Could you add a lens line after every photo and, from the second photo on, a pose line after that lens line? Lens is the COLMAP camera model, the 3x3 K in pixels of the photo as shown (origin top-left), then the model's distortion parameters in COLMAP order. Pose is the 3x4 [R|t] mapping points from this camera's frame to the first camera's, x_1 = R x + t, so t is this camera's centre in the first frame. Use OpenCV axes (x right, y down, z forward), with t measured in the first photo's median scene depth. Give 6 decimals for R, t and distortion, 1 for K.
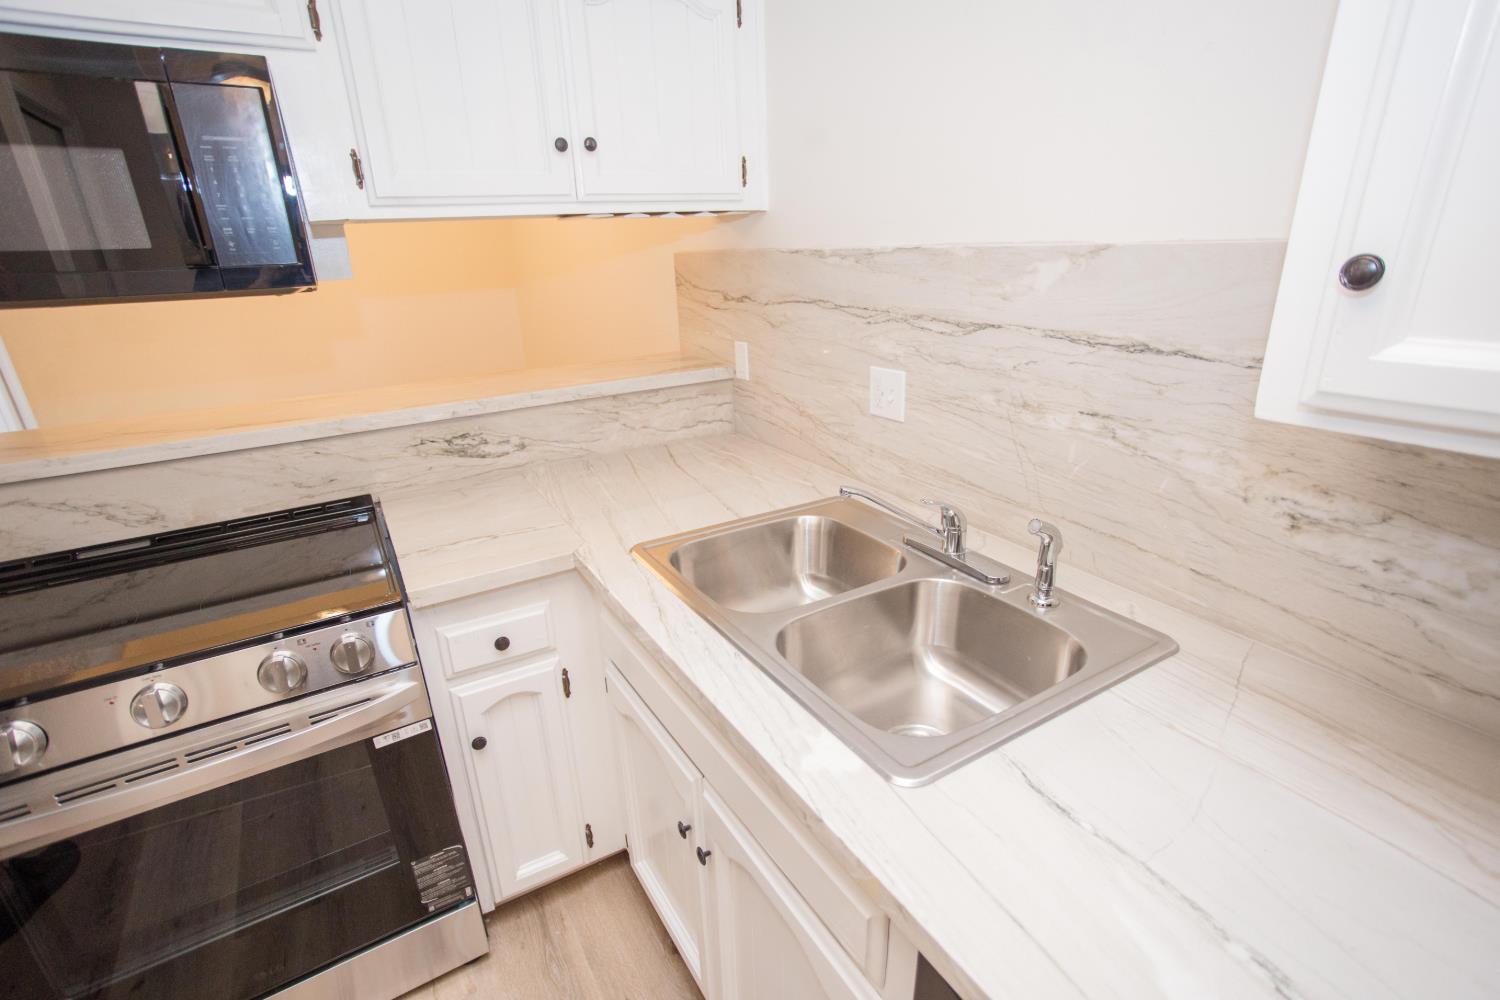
lens RADIAL K [[709.4, 0, 740.7], [0, 709.4, 499.1], [0, 0, 1]] dist [-0.058325, 0.034285]
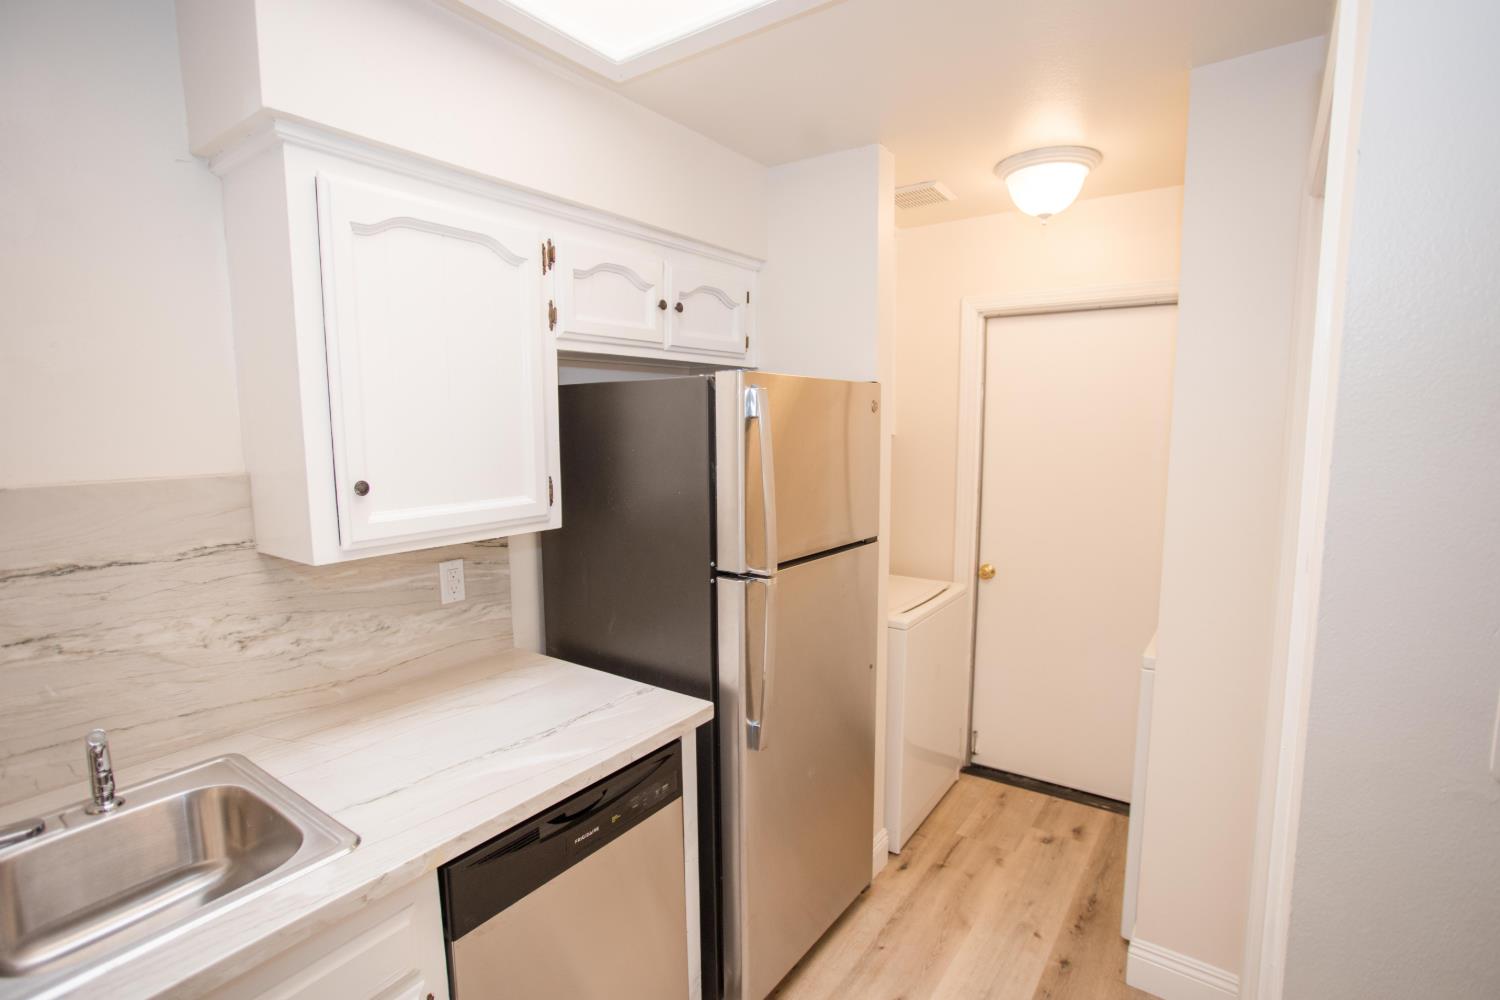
lens RADIAL K [[709.4, 0, 740.7], [0, 709.4, 499.1], [0, 0, 1]] dist [-0.058325, 0.034285]
pose [[-0.383357, -0.064282, 0.921361, -1.045436], [0.338102, 0.918564, 0.204763, -0.206462], [-0.859491, 0.390011, -0.330404, 0.419651]]
